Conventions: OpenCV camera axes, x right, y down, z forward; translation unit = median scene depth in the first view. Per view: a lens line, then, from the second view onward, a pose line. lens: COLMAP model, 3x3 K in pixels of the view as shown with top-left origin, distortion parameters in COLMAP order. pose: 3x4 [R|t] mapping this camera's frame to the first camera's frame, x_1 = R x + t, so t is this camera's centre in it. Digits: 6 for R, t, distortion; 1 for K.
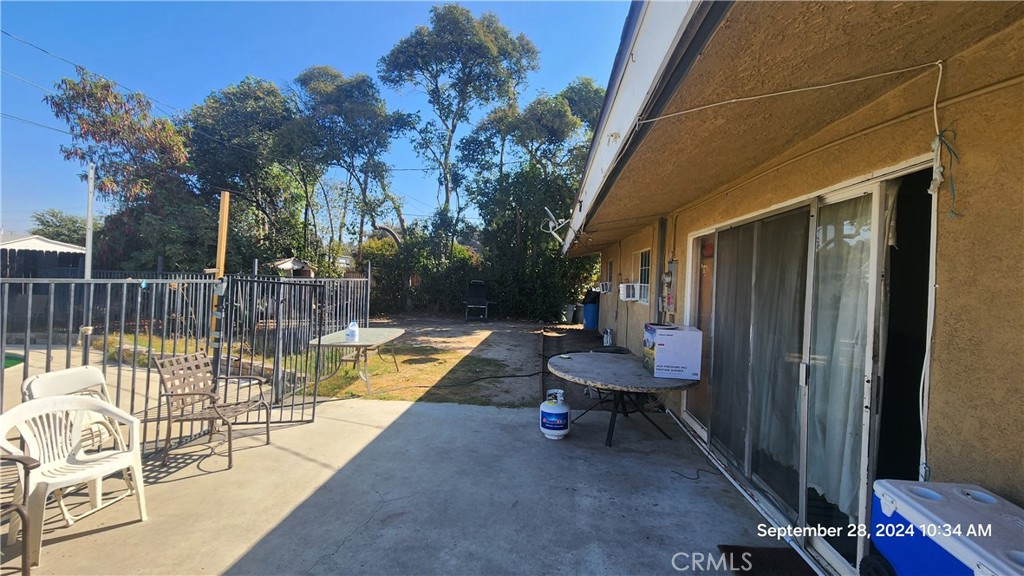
lens RADIAL K [[410.5, 0, 512.0], [0, 410.5, 286.3], [0, 0, 1]] dist [-0.001173, -0.003619]
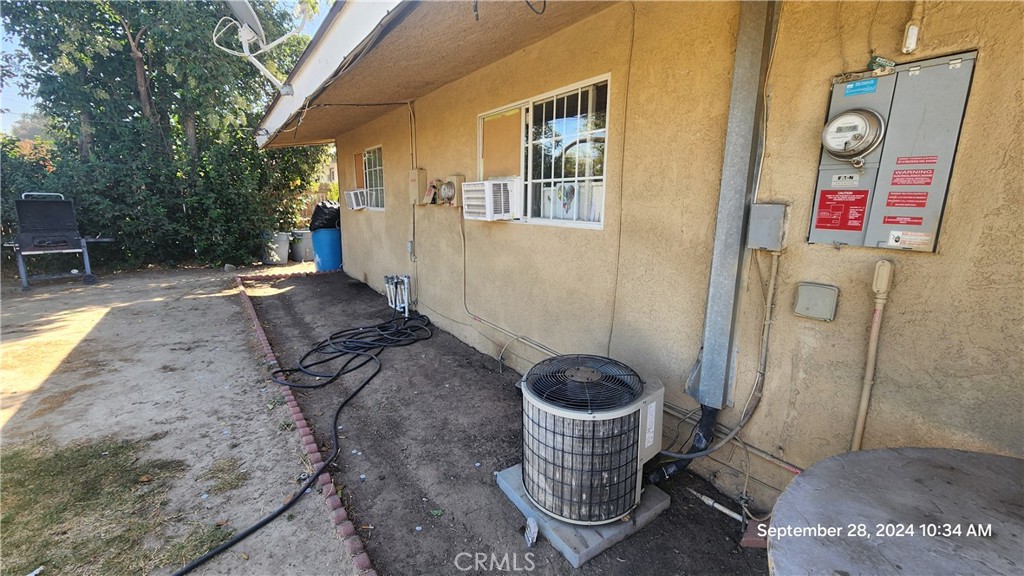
lens RADIAL K [[410.5, 0, 512.0], [0, 410.5, 286.3], [0, 0, 1]] dist [-0.001173, -0.003619]
pose [[0.754125, -0.152614, 0.638753, 0.000732], [0.024458, 0.978476, 0.204907, 0.008931], [-0.656276, -0.138903, 0.741625, 0.408775]]
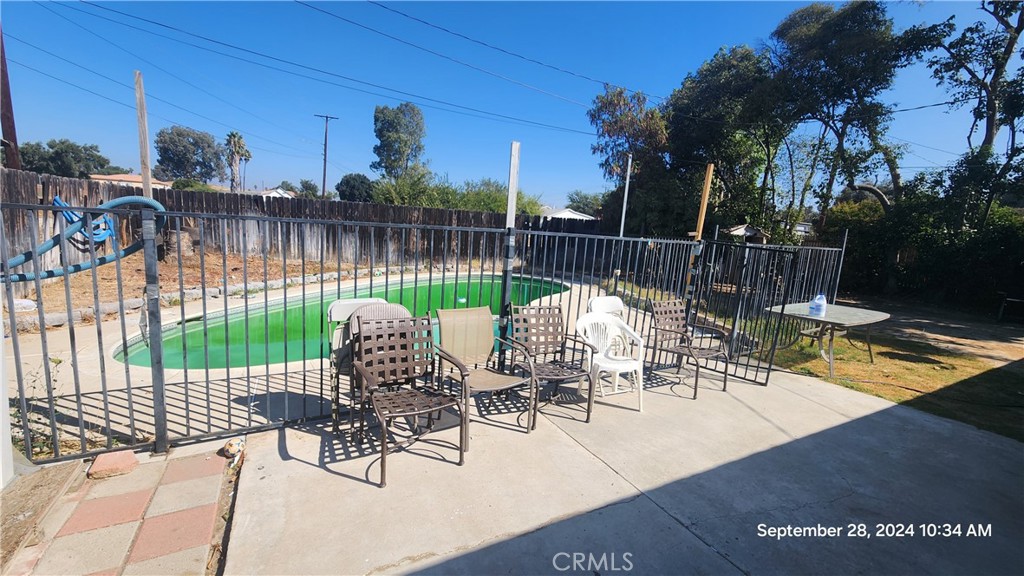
lens RADIAL K [[410.5, 0, 512.0], [0, 410.5, 286.3], [0, 0, 1]] dist [-0.001173, -0.003619]
pose [[0.551332, 0.127038, -0.824557, -0.011200], [-0.061625, 0.991840, 0.111606, 0.004911], [0.832007, -0.010719, 0.554662, -0.037986]]
